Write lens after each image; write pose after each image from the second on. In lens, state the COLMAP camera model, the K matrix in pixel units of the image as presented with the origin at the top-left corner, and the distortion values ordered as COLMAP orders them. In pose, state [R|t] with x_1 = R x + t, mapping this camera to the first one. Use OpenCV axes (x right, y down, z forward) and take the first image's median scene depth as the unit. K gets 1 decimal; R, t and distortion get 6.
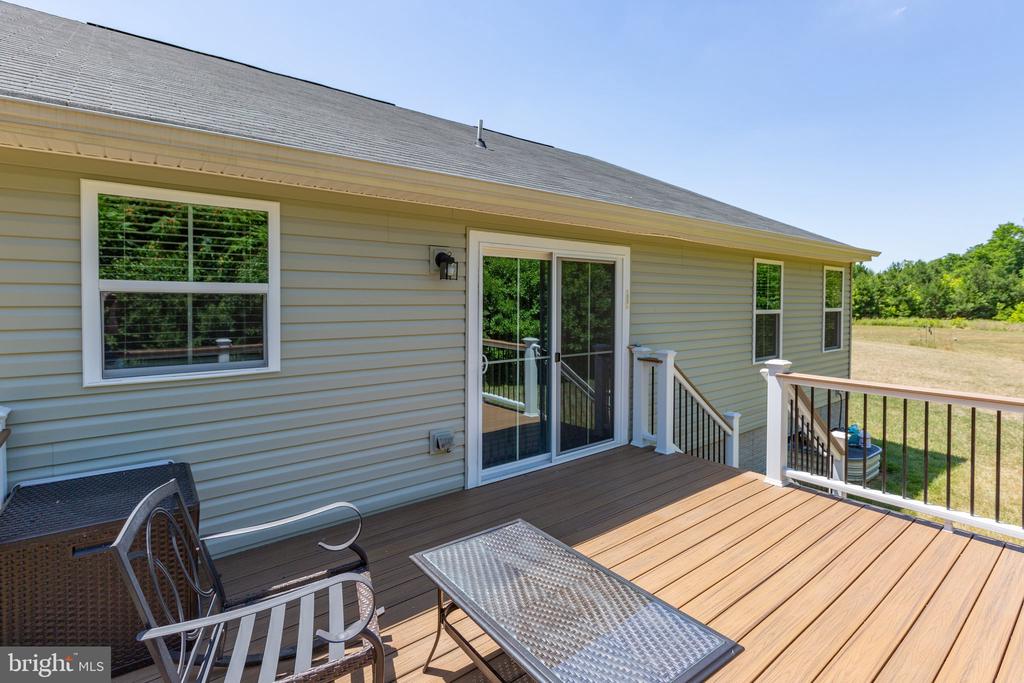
lens RADIAL K [[470.3, 0, 496.4], [0, 470.3, 298.3], [0, 0, 1]] dist [-0.002123, -0.000770]
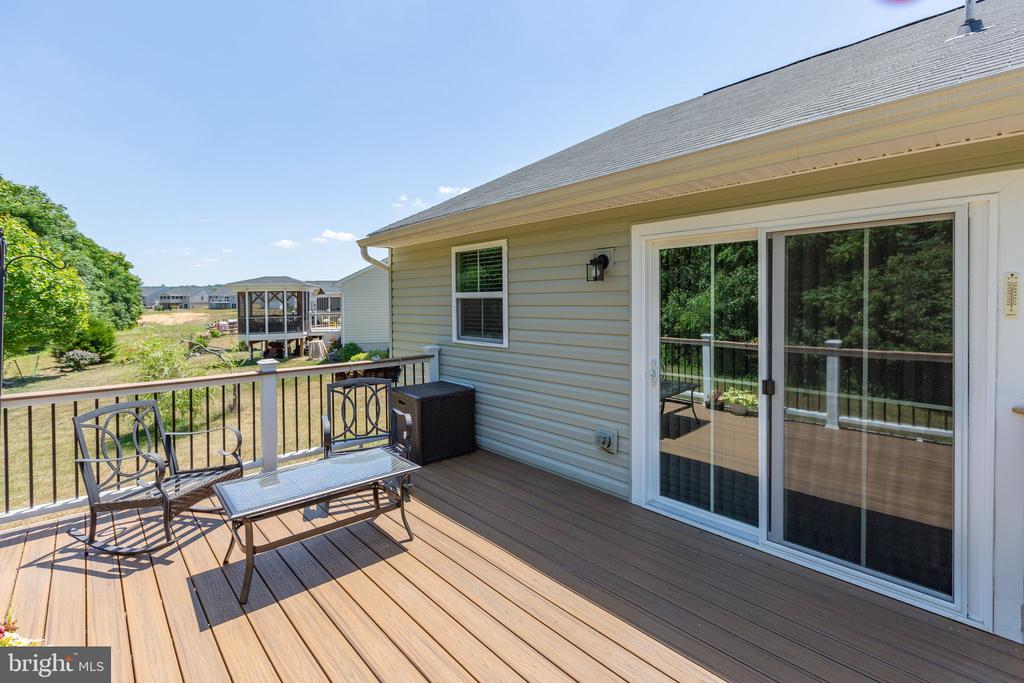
lens RADIAL K [[468.3, 0, 545.3], [0, 468.3, 319.7], [0, 0, 1]] dist [0.000591, 0.000047]
pose [[0.153403, 0.009887, -0.988114, 1.095958], [-0.016289, 0.999839, 0.007476, 0.050014], [0.988029, 0.014949, 0.153540, 0.898989]]
